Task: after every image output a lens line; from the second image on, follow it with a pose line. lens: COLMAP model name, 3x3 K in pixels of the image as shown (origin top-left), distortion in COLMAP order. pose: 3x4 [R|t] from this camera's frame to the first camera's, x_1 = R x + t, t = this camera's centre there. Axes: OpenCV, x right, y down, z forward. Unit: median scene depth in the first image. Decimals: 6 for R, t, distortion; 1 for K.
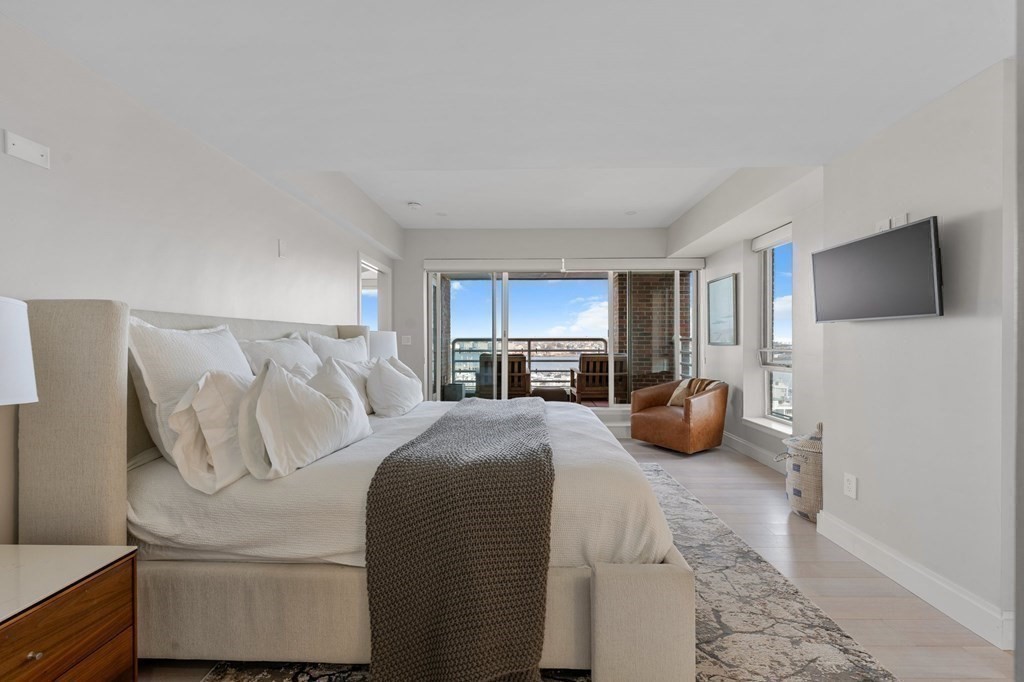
lens RADIAL K [[420.1, 0, 523.1], [0, 420.1, 350.5], [0, 0, 1]] dist [-0.000236, -0.000249]
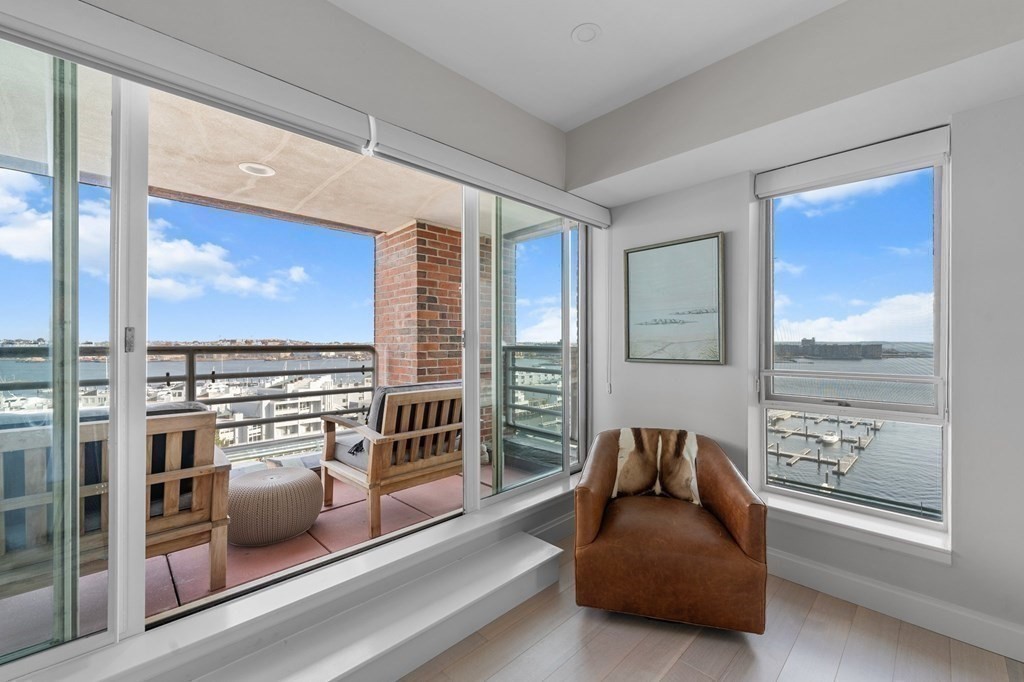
lens RADIAL K [[420.1, 0, 523.1], [0, 420.1, 350.5], [0, 0, 1]] dist [-0.000236, -0.000249]
pose [[0.715054, -0.009556, 0.699004, -0.046035], [0.012888, 0.999917, 0.000486, -0.027177], [-0.698951, 0.008661, 0.715117, 0.617898]]
